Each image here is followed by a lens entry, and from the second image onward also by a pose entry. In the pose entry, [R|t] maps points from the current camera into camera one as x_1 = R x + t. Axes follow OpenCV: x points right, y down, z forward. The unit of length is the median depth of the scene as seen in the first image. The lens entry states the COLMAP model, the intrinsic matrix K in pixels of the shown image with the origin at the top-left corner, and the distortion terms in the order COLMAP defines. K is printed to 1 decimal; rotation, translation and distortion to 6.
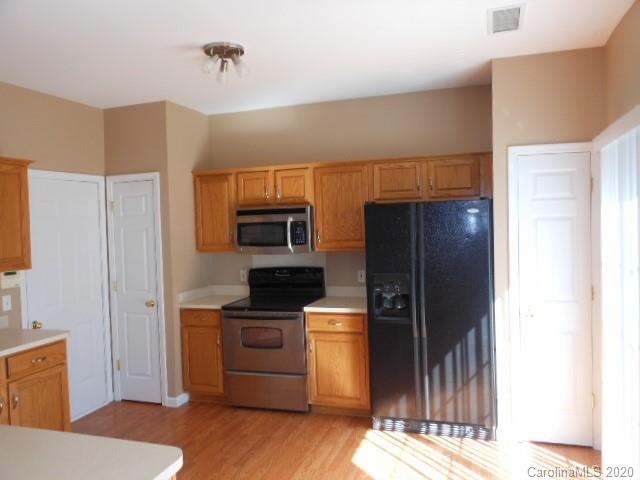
lens RADIAL K [[523.6, 0, 320.0], [0, 523.6, 240.1], [0, 0, 1]] dist [-0.002039, 0.007069]
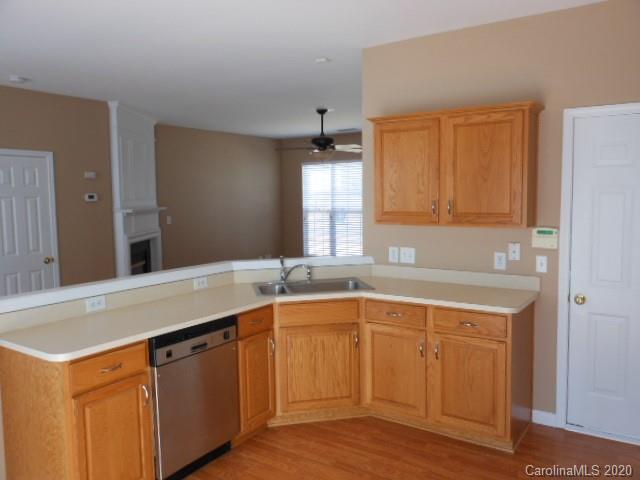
lens RADIAL K [[523.6, 0, 320.0], [0, 523.6, 237.4], [0, 0, 1]] dist [-0.002039, 0.007069]
pose [[-0.272695, 0.119980, -0.954590, 0.363032], [-0.010240, 0.991776, 0.127579, -0.036881], [0.962046, 0.044565, -0.269224, 0.877983]]
